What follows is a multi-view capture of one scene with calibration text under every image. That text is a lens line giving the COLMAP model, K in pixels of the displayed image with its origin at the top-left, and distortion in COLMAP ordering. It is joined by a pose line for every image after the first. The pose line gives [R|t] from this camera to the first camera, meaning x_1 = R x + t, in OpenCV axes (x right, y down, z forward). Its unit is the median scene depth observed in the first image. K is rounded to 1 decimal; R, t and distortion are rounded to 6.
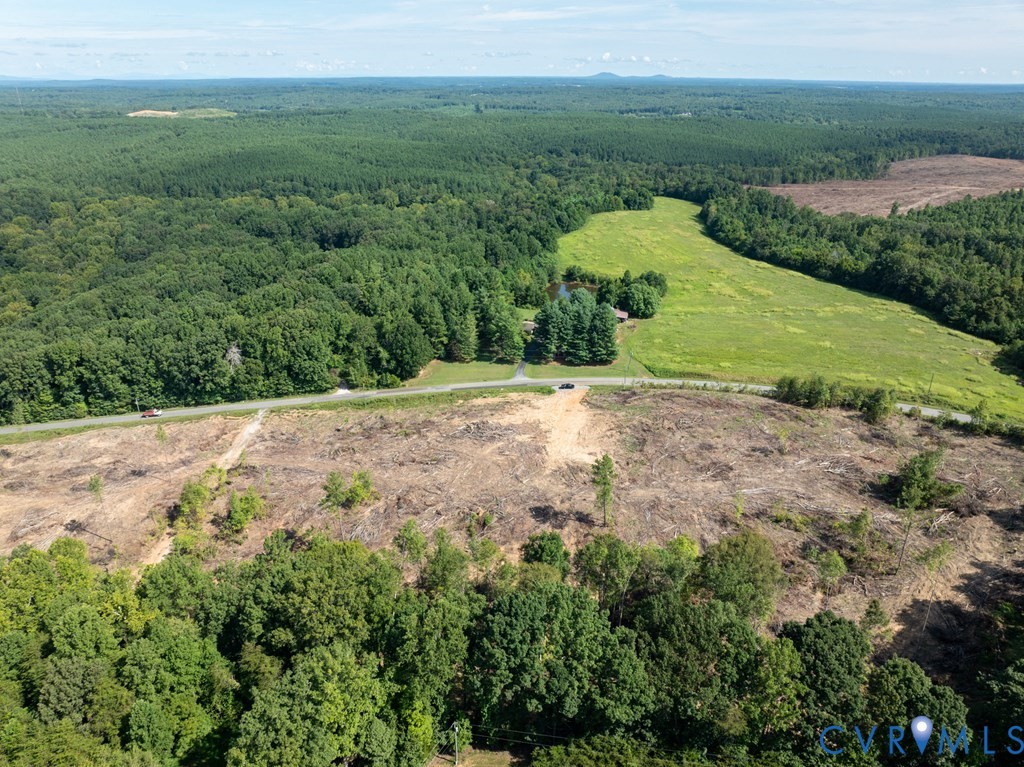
lens RADIAL K [[723.3, 0, 510.8], [0, 723.3, 382.4], [0, 0, 1]] dist [-0.045358, 0.017497]
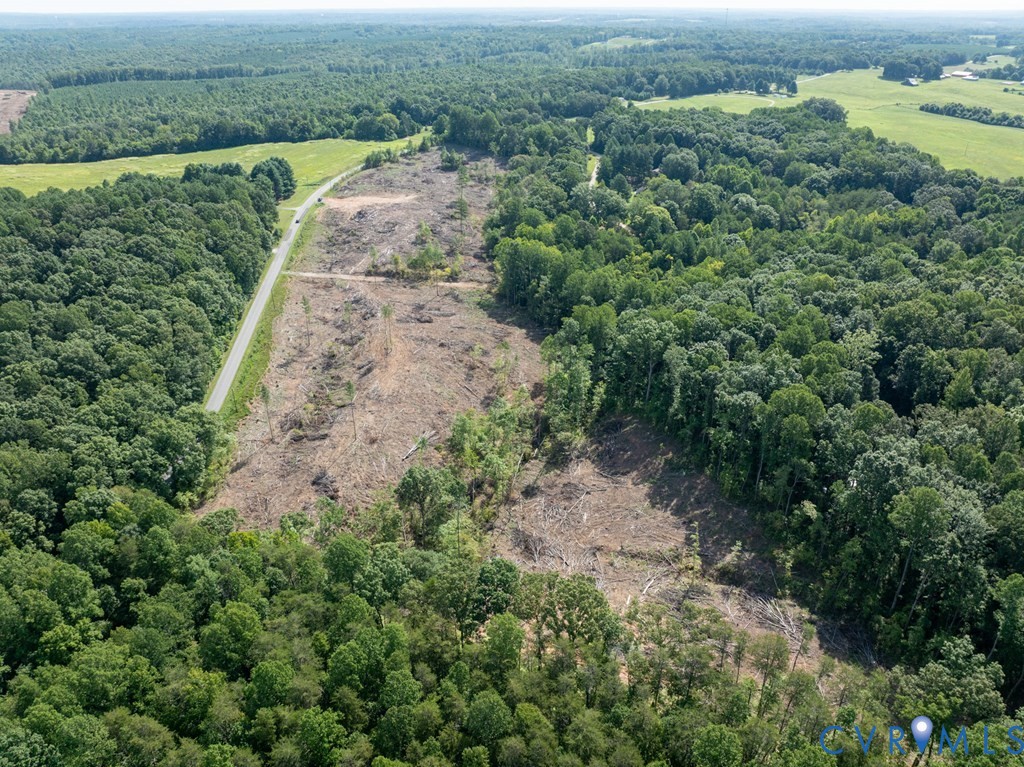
lens RADIAL K [[723.3, 0, 511.4], [0, 723.3, 385.4], [0, 0, 1]] dist [-0.045358, 0.017497]
pose [[-0.025483, -0.472153, 0.881148, -1.531012], [0.396754, 0.804265, 0.442430, -0.199405], [-0.917571, 0.360874, 0.166834, 0.462765]]
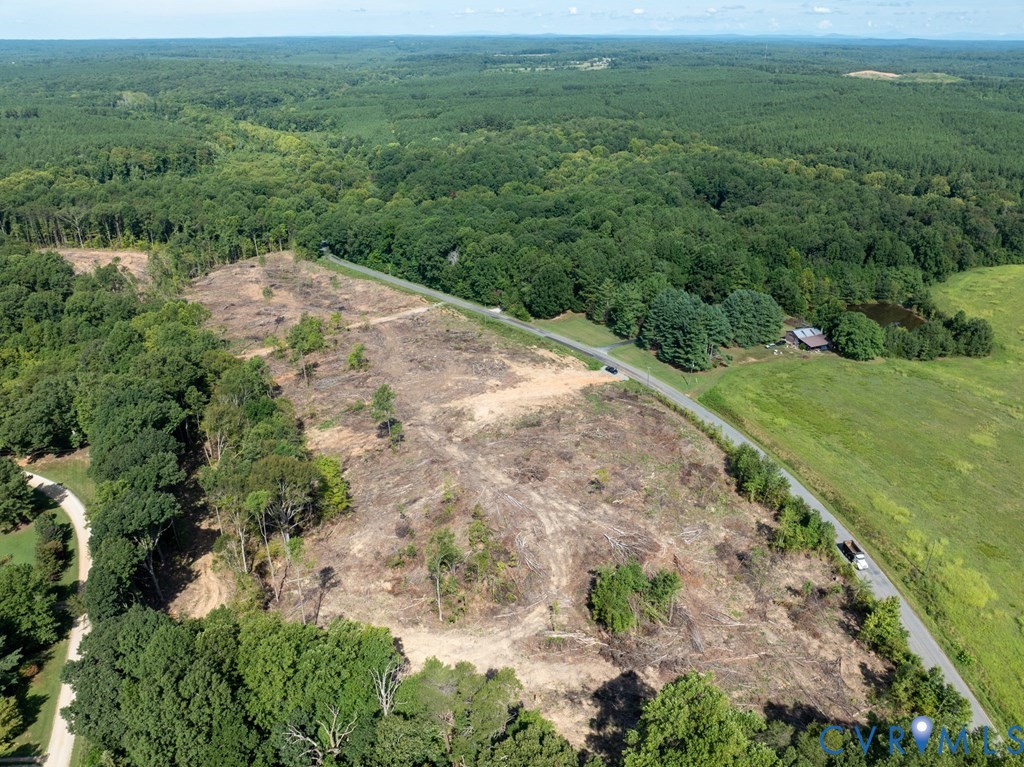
lens RADIAL K [[723.3, 0, 513.1], [0, 723.3, 380.9], [0, 0, 1]] dist [-0.045358, 0.017497]
pose [[0.563408, 0.362981, -0.742170, 0.693393], [-0.329117, 0.922569, 0.201366, -0.126282], [0.757795, 0.130810, 0.639246, 0.286987]]
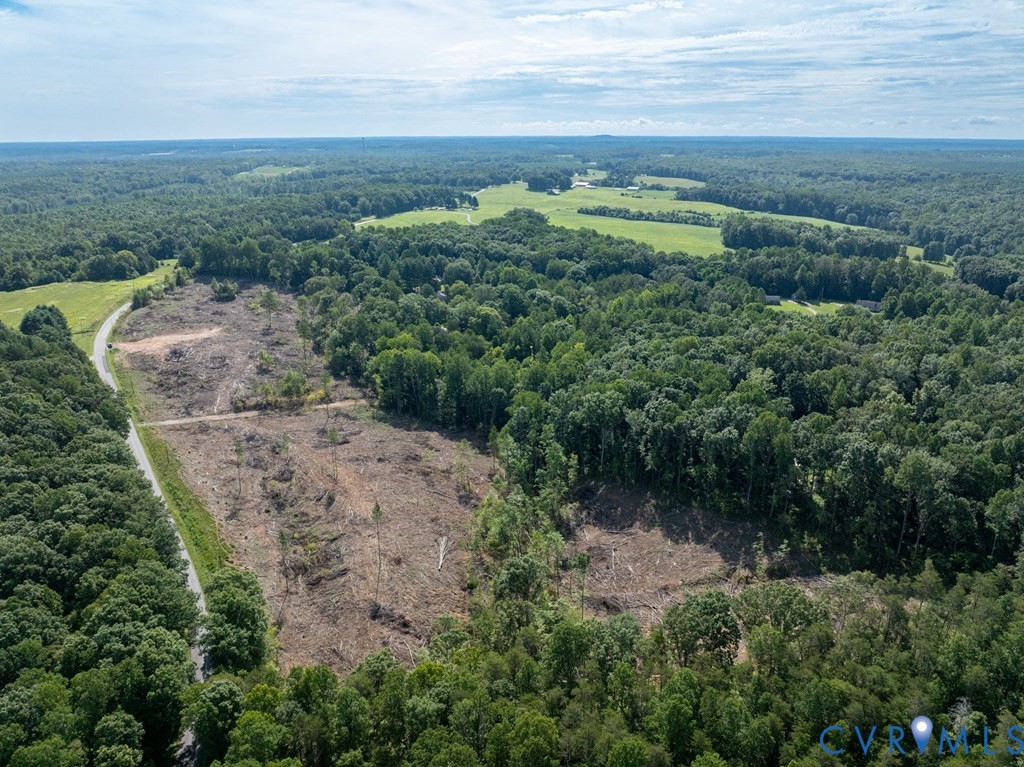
lens RADIAL K [[723.3, 0, 511.7], [0, 723.3, 380.3], [0, 0, 1]] dist [-0.045358, 0.017497]
pose [[-0.505544, -0.279681, 0.816213, -1.484929], [0.343433, 0.802603, 0.487731, -0.352080], [-0.791505, 0.526884, -0.309700, 0.814329]]
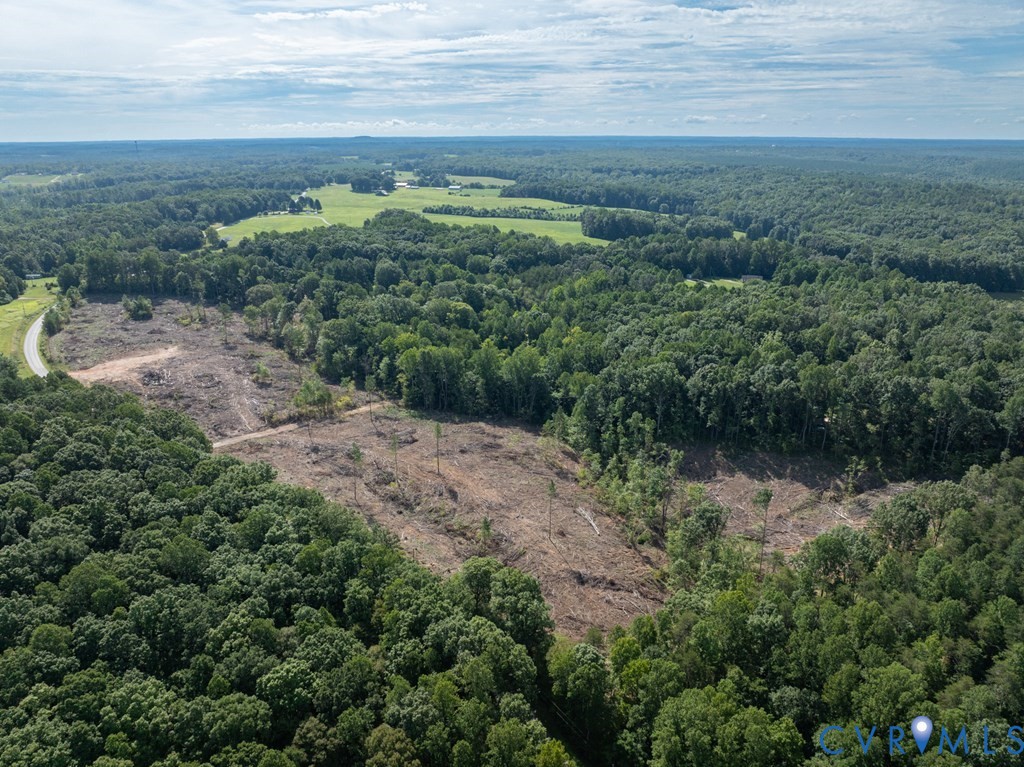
lens RADIAL K [[723.3, 0, 509.1], [0, 723.3, 383.7], [0, 0, 1]] dist [-0.045358, 0.017497]
pose [[-0.752308, -0.214653, 0.622861, -1.268987], [0.263398, 0.768583, 0.583011, -0.494575], [-0.603866, 0.602664, -0.521672, 1.149746]]
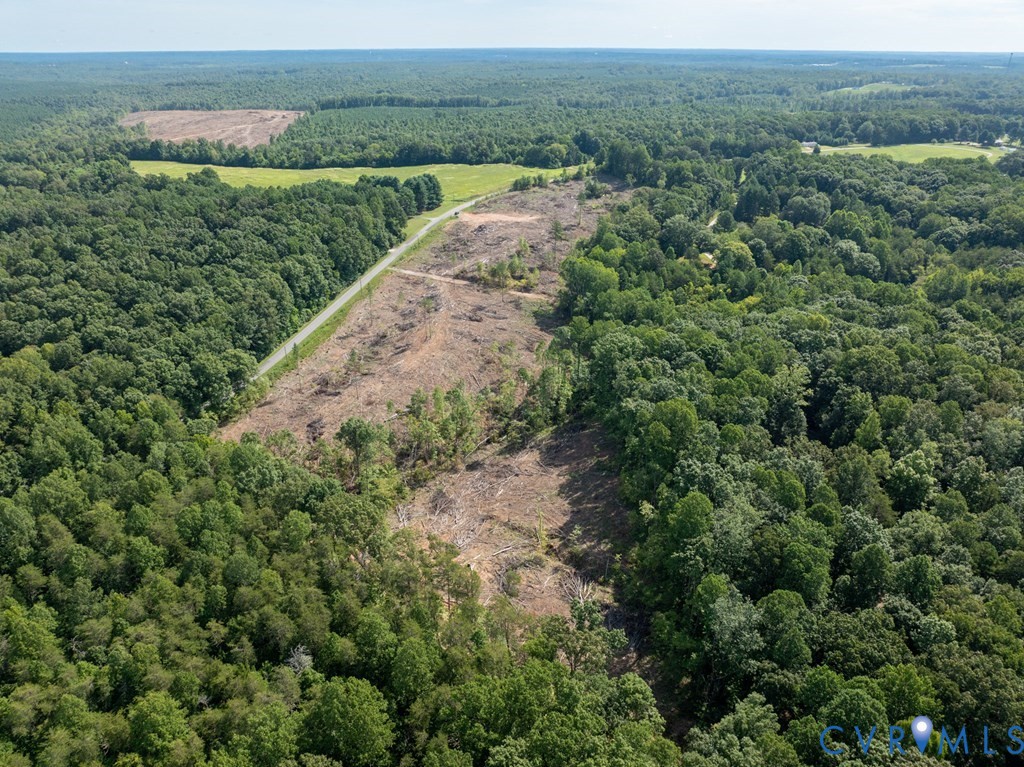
lens RADIAL K [[723.3, 0, 510.9], [0, 723.3, 386.3], [0, 0, 1]] dist [-0.045358, 0.017497]
pose [[0.319587, -0.409246, 0.854624, -1.601361], [0.374438, 0.883061, 0.282842, -0.071492], [-0.870437, 0.229611, 0.435452, 0.163553]]
